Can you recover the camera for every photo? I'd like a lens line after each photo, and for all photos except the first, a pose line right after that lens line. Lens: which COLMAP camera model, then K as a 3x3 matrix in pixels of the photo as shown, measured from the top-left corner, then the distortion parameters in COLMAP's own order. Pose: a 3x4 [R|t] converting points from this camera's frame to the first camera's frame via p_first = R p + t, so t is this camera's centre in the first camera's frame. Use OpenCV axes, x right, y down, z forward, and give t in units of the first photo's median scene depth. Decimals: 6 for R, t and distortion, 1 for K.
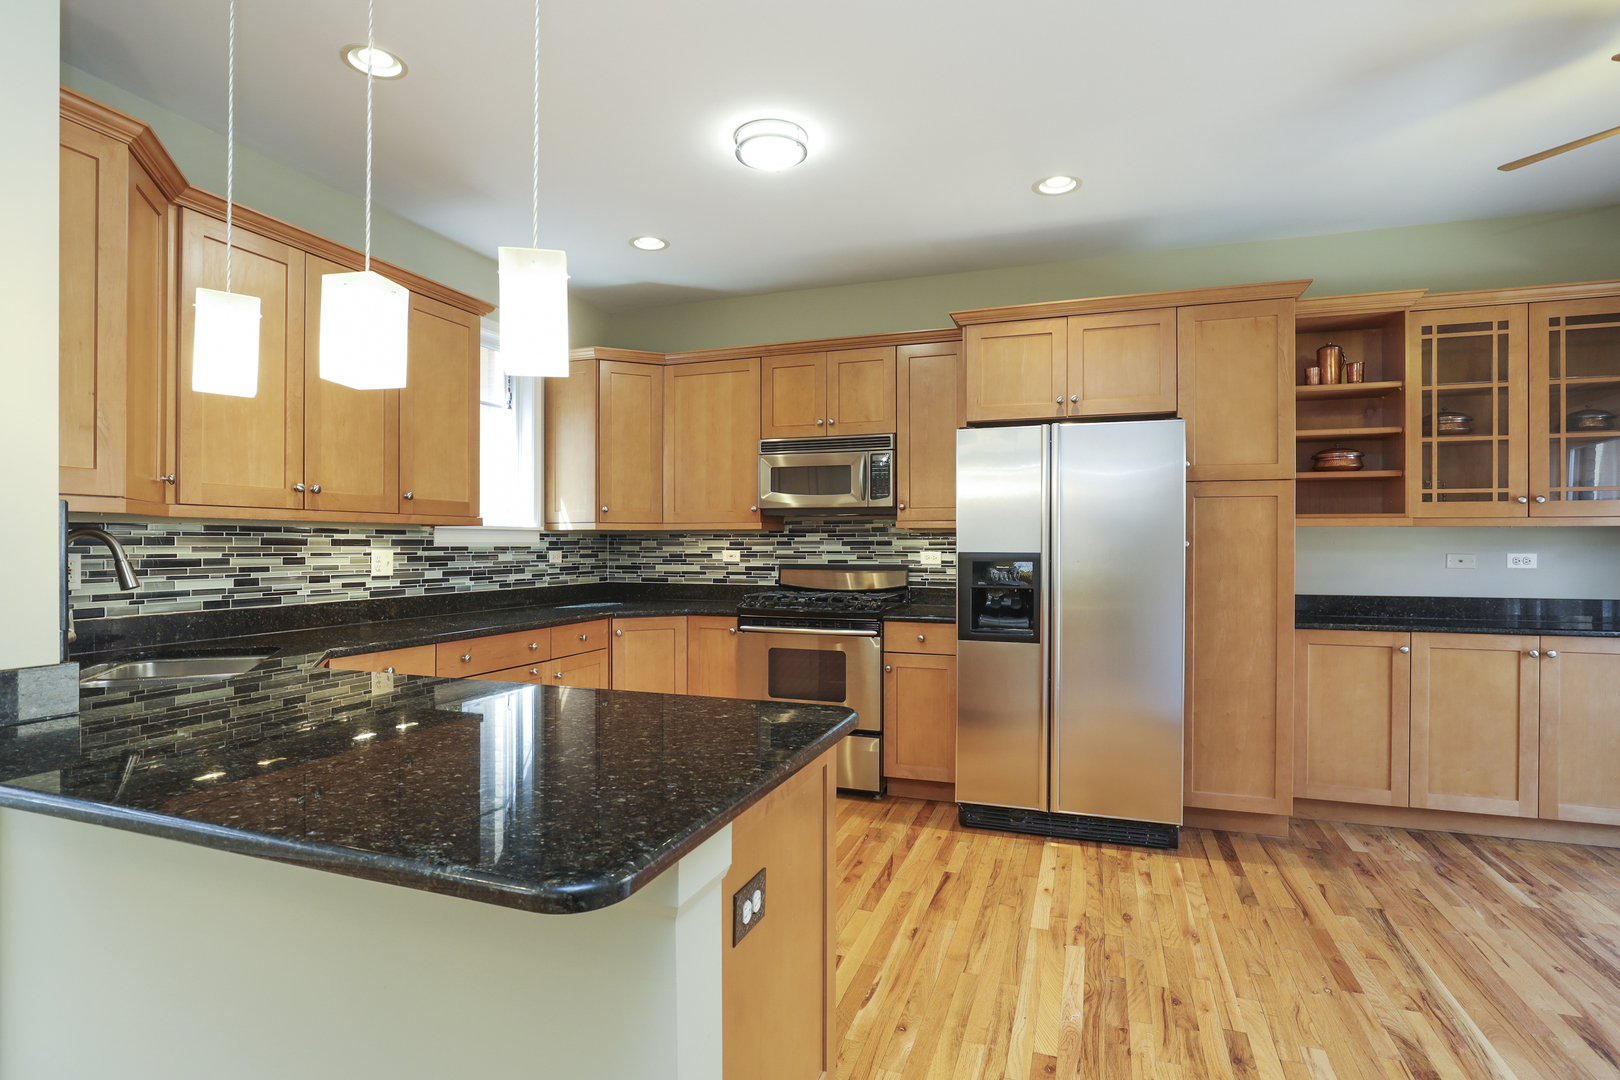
lens RADIAL K [[812.9, 0, 813.2], [0, 812.9, 544.0], [0, 0, 1]] dist [-0.017075, -0.000128]
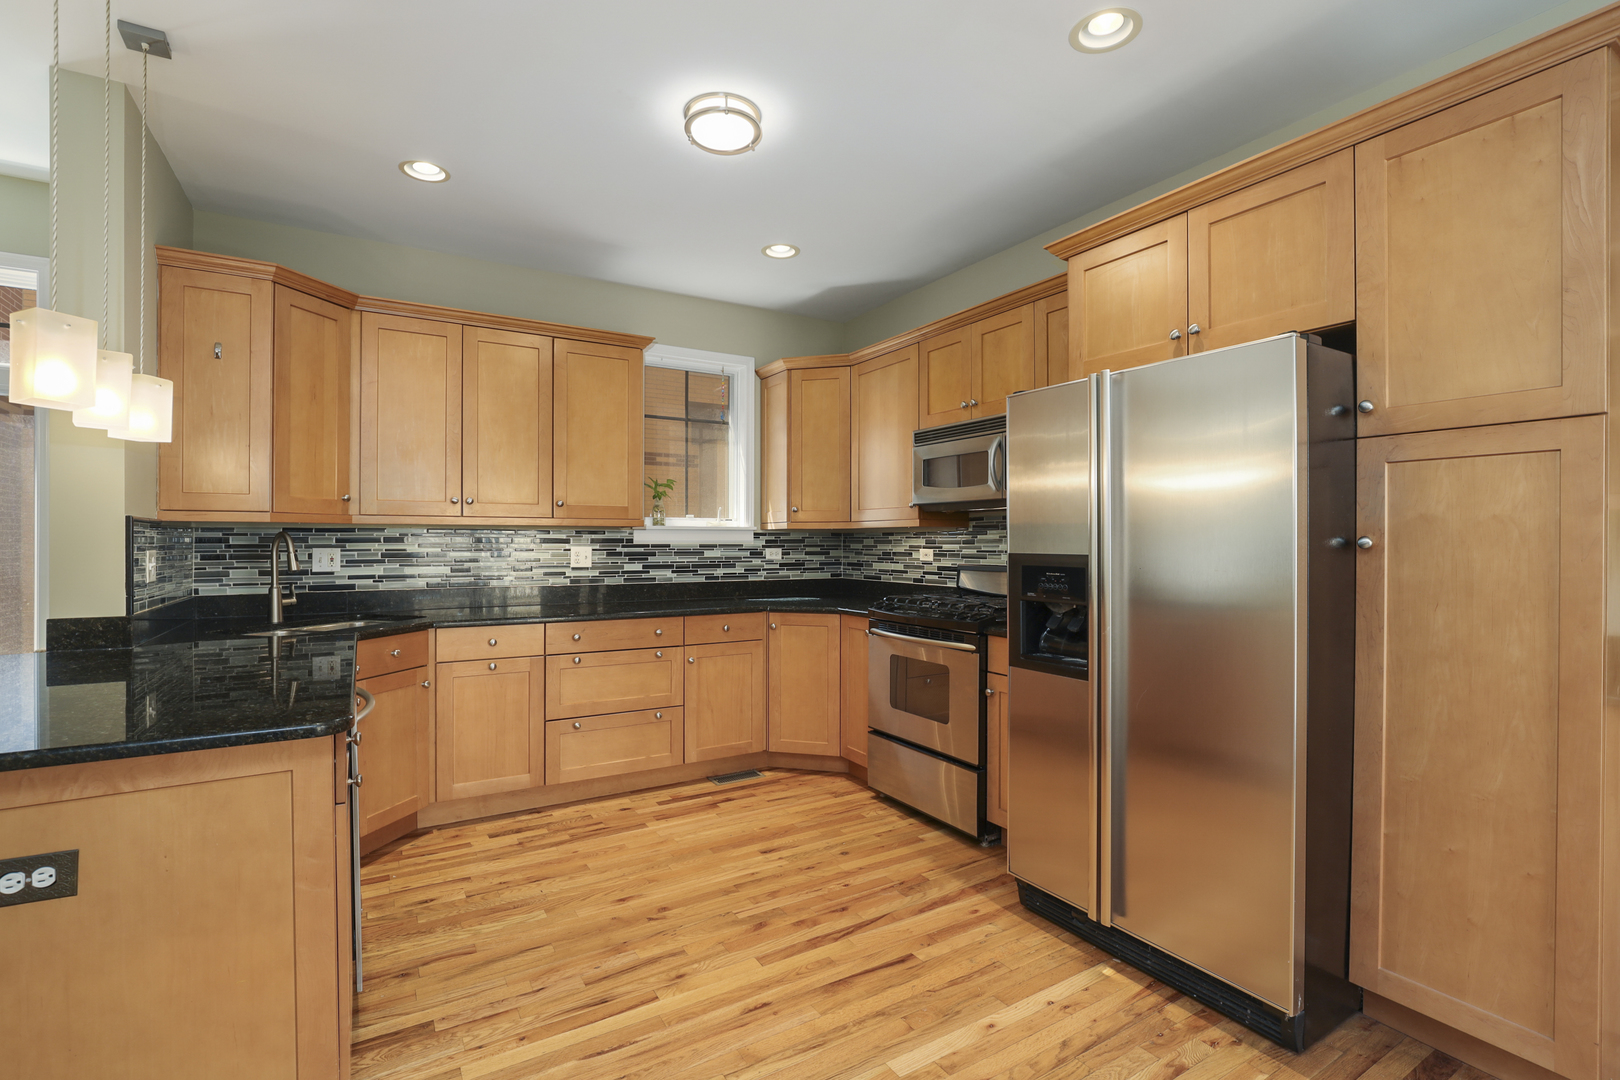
lens RADIAL K [[745.2, 0, 811.2], [0, 745.2, 542.2], [0, 0, 1]] dist [-0.020859, 0.003682]
pose [[0.773306, 0.001183, -0.634032, 0.469470], [-0.000779, 0.999999, 0.000916, -0.000963], [0.634032, -0.000214, 0.773306, 0.319901]]
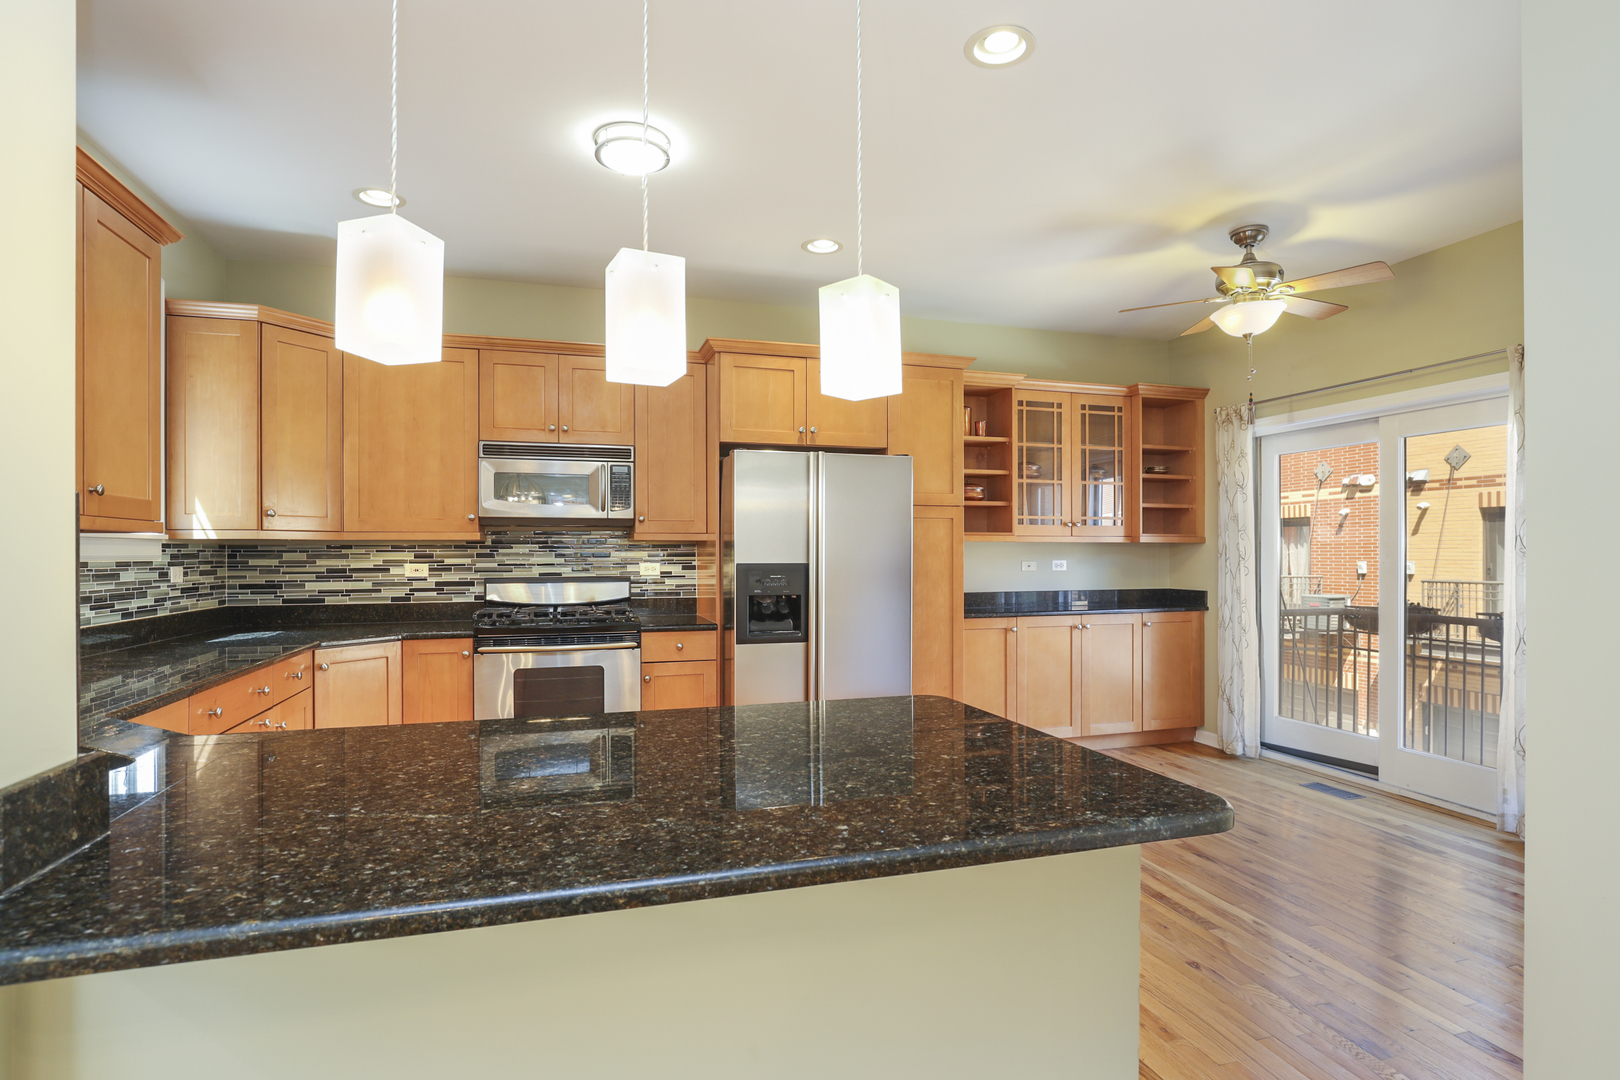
lens RADIAL K [[812.9, 0, 815.6], [0, 812.9, 546.0], [0, 0, 1]] dist [-0.017075, -0.000128]
pose [[0.801401, 0.002373, 0.598123, -0.372242], [0.002923, 0.999965, -0.007883, -0.003944], [-0.598120, 0.008066, 0.801366, 0.068060]]
